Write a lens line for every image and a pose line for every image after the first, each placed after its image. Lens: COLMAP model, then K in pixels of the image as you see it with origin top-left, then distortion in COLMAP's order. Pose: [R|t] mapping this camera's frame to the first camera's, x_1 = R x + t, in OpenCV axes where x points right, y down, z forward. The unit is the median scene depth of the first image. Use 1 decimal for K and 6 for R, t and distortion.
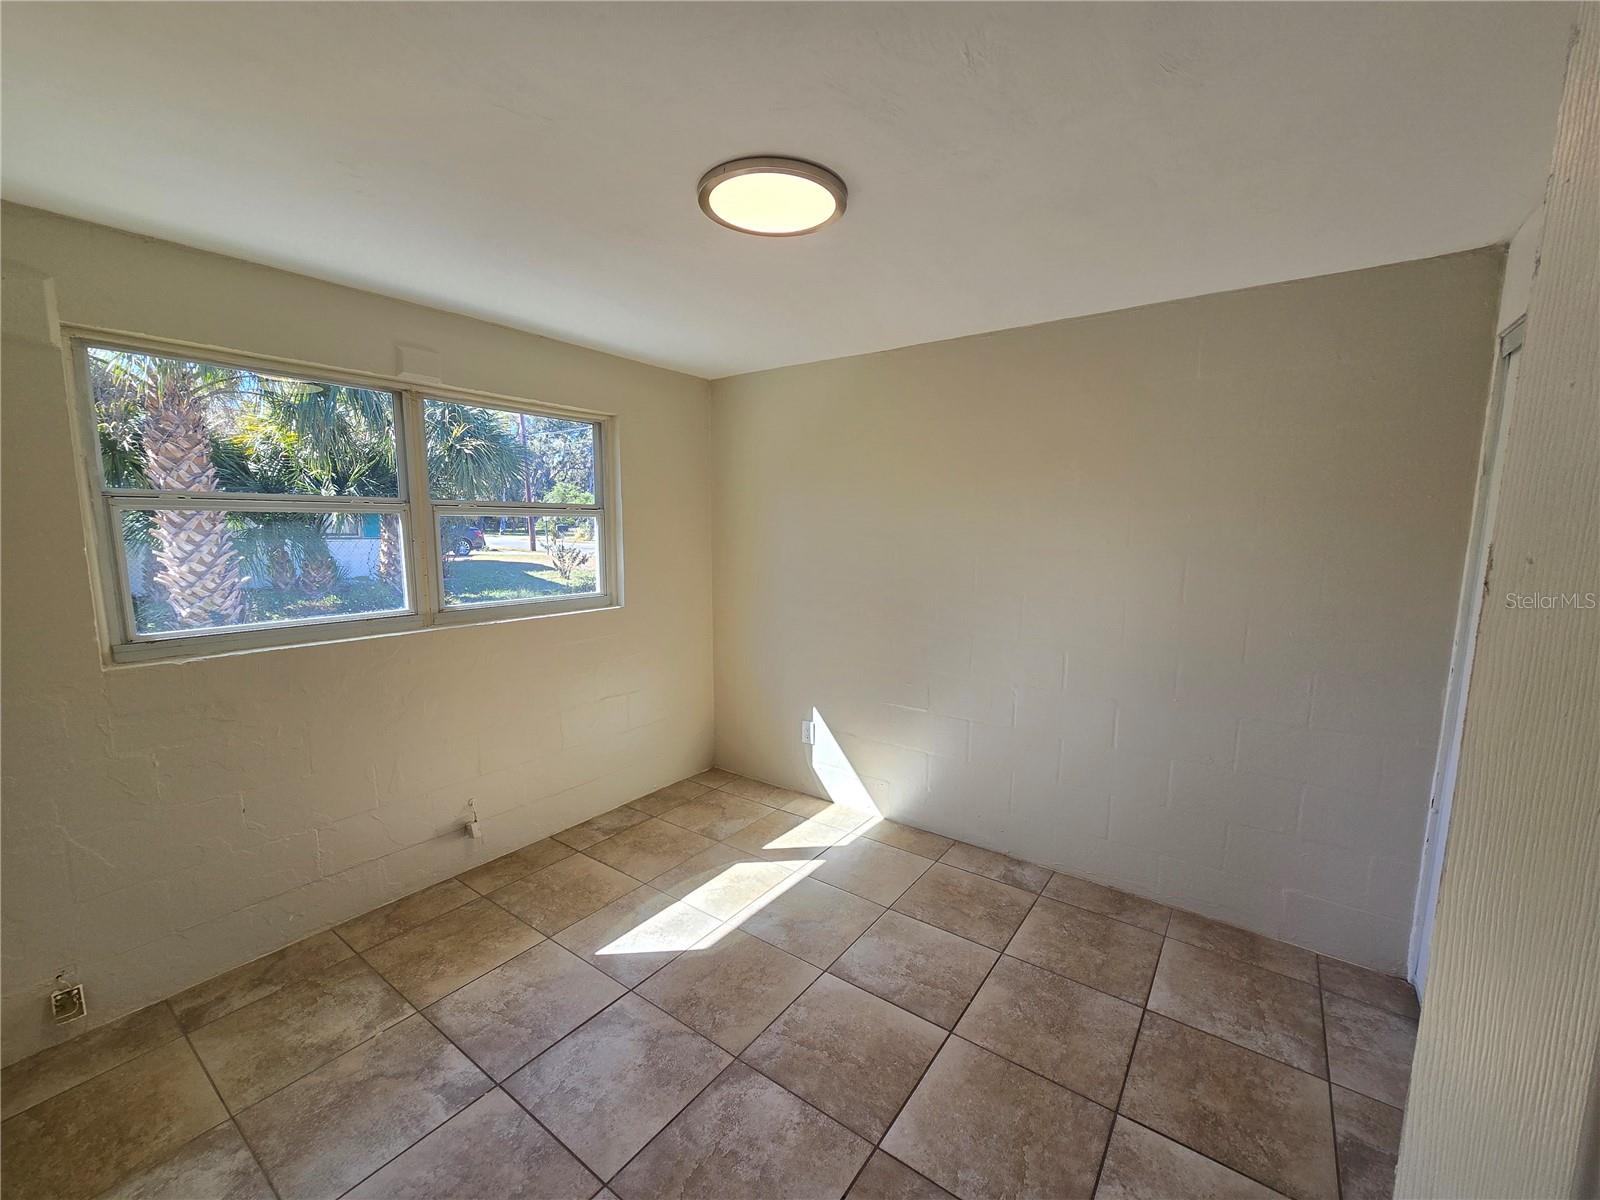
lens RADIAL K [[656.2, 0, 798.1], [0, 656.2, 609.8], [0, 0, 1]] dist [-0.011757, 0.005596]
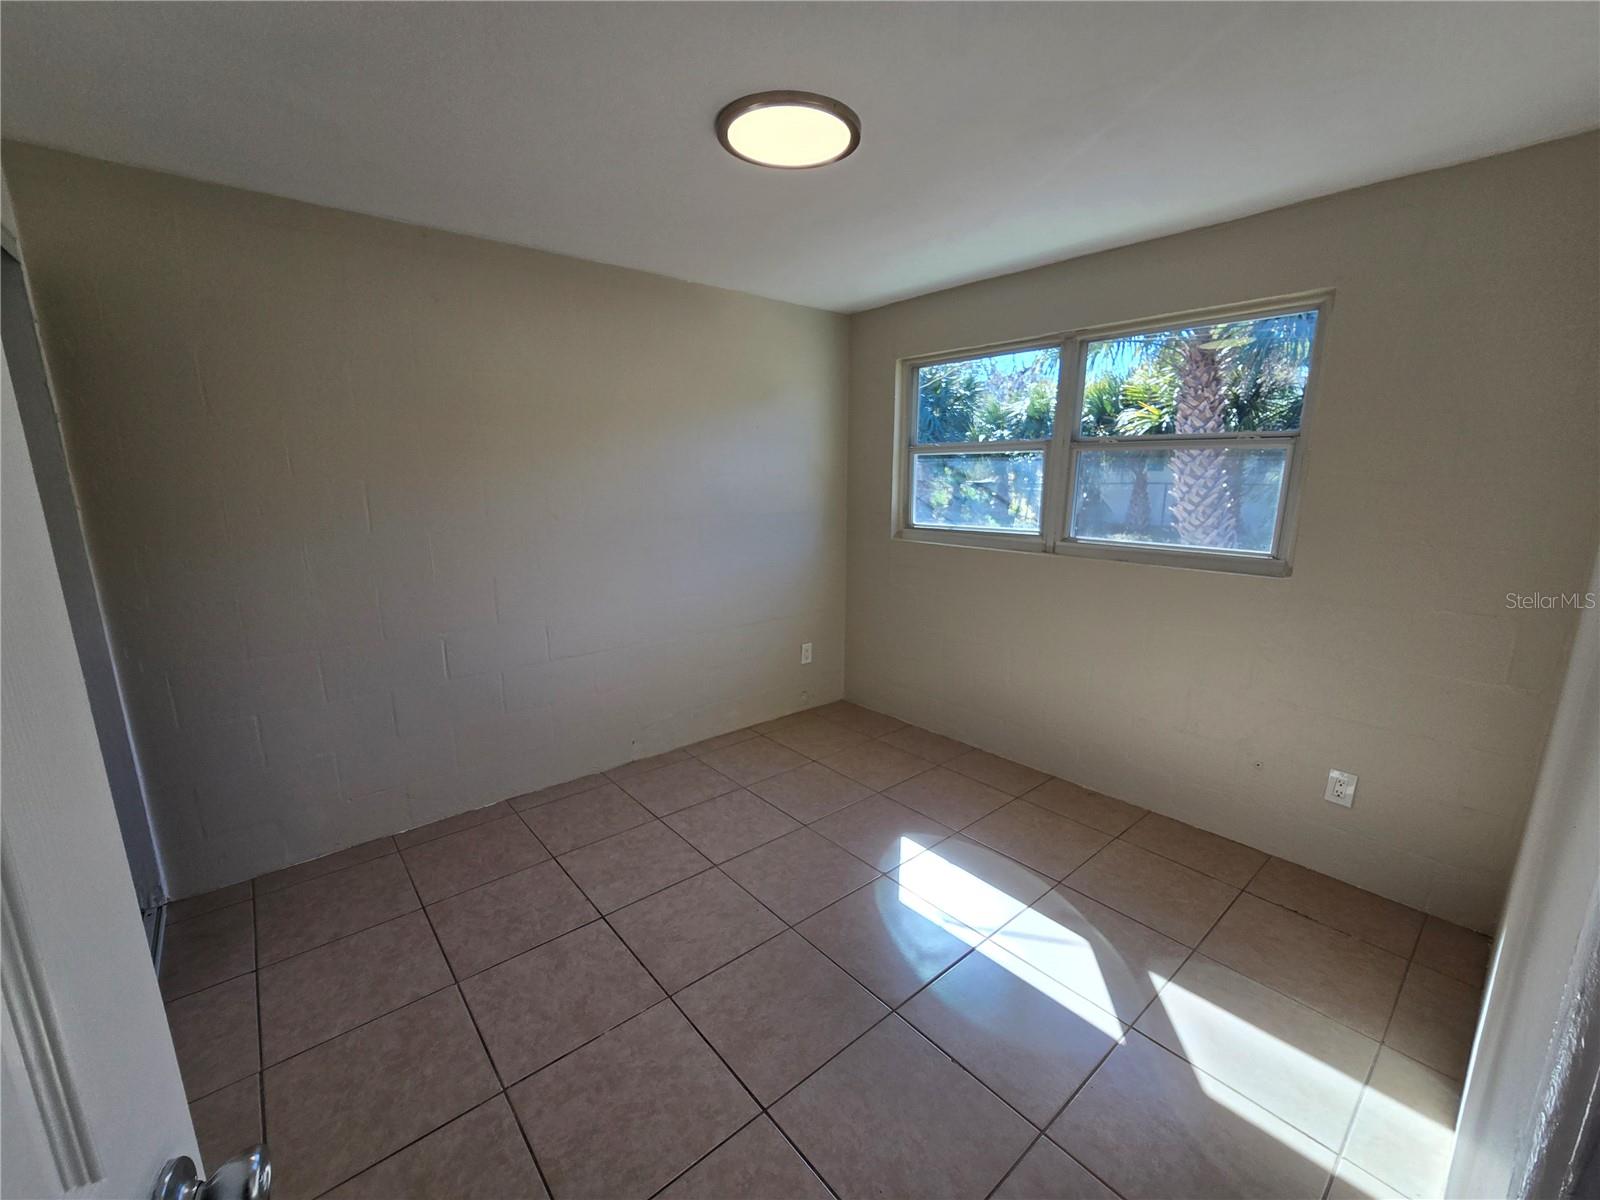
lens RADIAL K [[656.2, 0, 798.1], [0, 656.2, 609.8], [0, 0, 1]] dist [-0.011757, 0.005596]
pose [[-0.232346, 0.195303, -0.952823, 0.881557], [-0.130625, 0.964492, 0.229547, -0.125141], [0.963822, 0.177797, -0.198584, 1.142426]]
